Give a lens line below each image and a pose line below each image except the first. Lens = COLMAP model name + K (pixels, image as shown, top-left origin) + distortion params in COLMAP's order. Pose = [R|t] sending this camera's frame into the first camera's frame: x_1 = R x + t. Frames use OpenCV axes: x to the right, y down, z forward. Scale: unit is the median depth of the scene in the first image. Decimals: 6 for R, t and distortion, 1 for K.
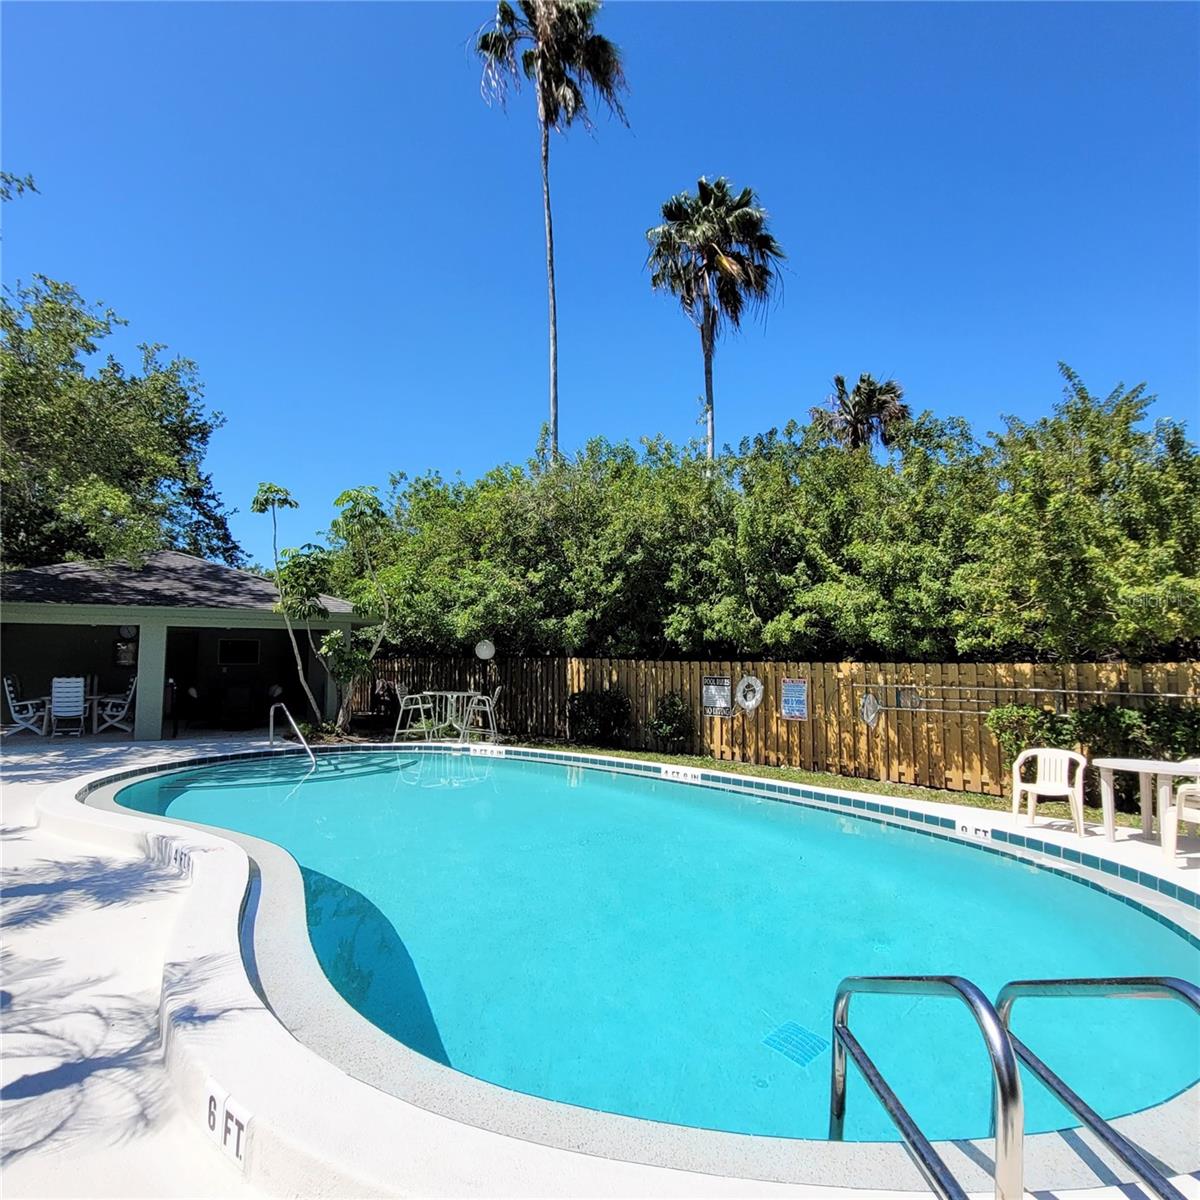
lens RADIAL K [[732.0, 0, 599.7], [0, 732.0, 616.0], [0, 0, 1]] dist [0.000316, 0.000332]
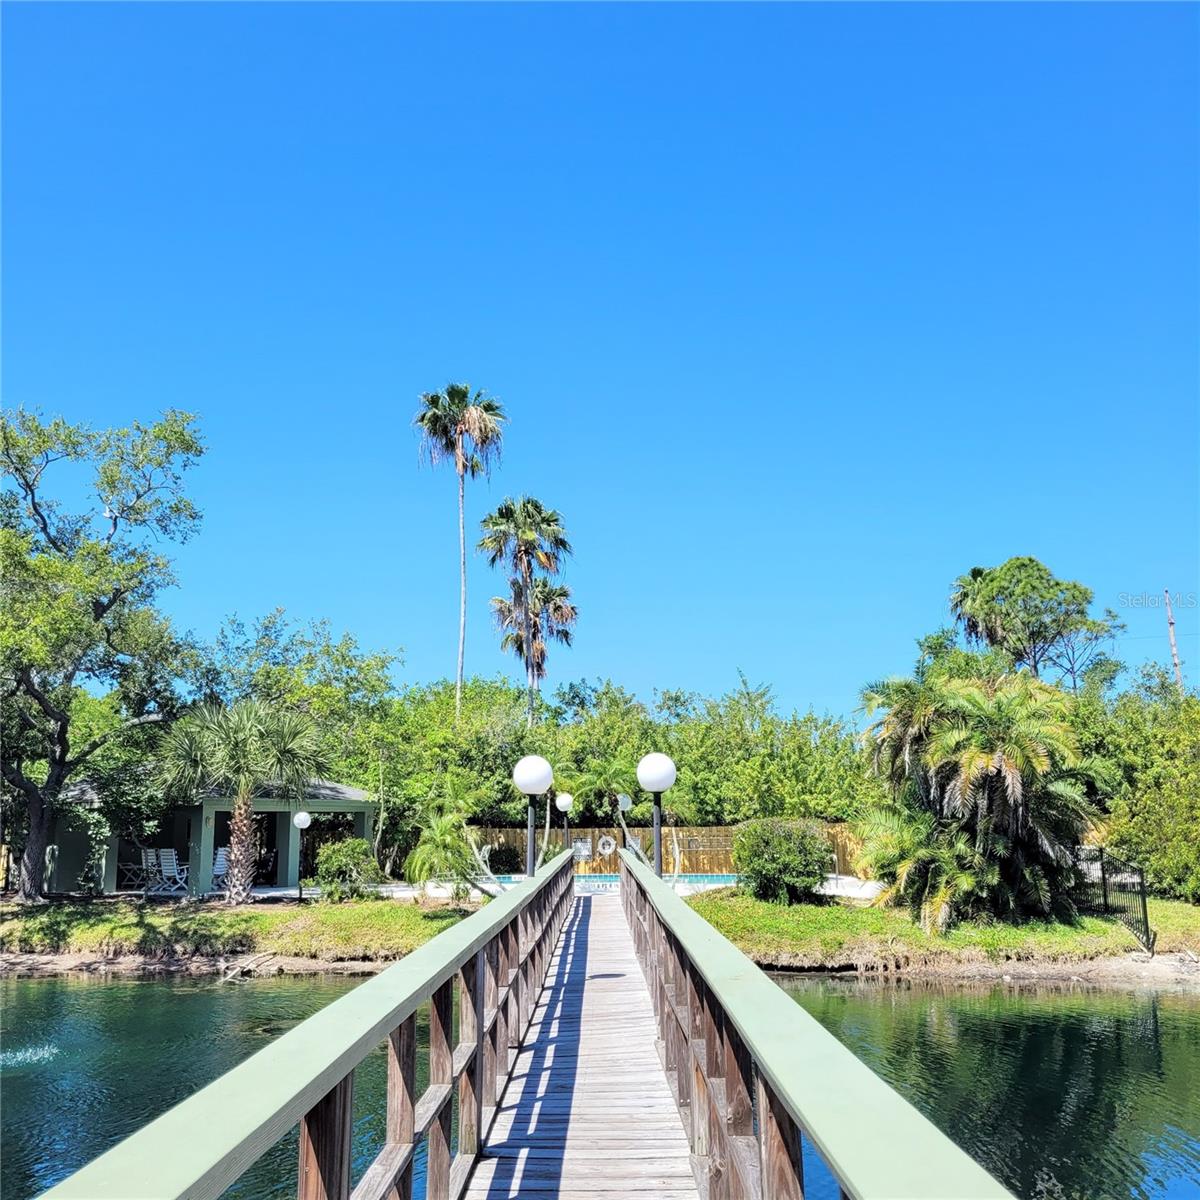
lens RADIAL K [[1180.6, 0, 600.0], [0, 1180.6, 600.0], [0, 0, 1]] dist [0.024125, 0.008532]
pose [[0.836489, 0.085928, 0.541205, -1.557499], [-0.013218, 0.990506, -0.136833, -0.103281], [-0.547825, 0.107306, 0.829683, -1.593974]]
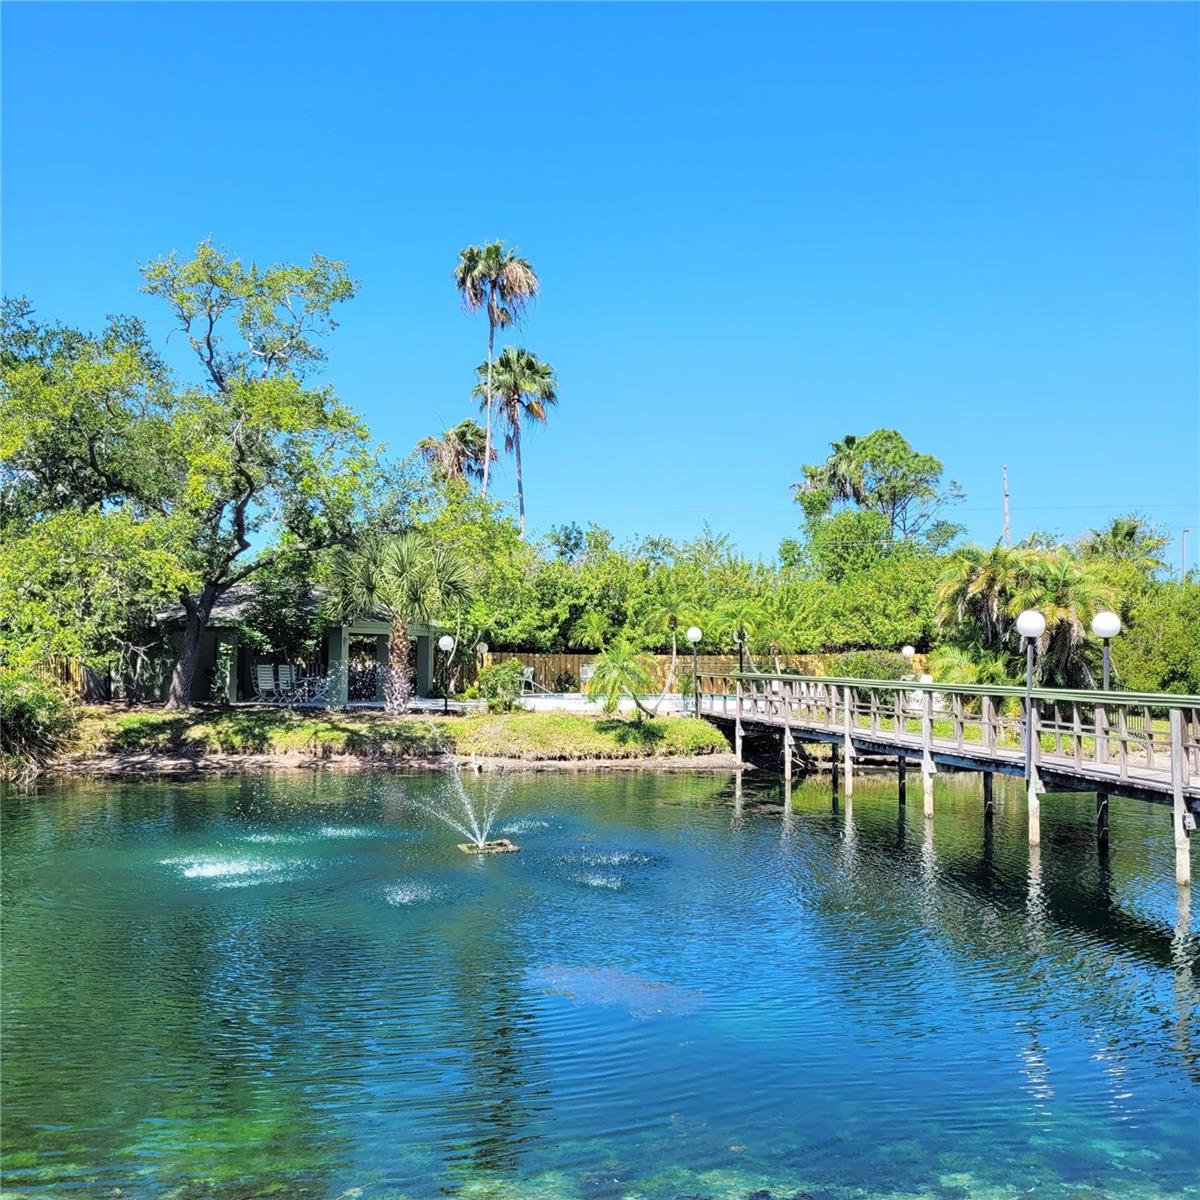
lens RADIAL K [[1169.2, 0, 600.0], [0, 1169.2, 600.0], [0, 0, 1]] dist [-0.002481, -0.004708]
pose [[0.682692, 0.031948, 0.730008, -2.429745], [-0.046625, 0.998912, -0.000113, -0.097857], [-0.729217, -0.033959, 0.683439, -1.334224]]
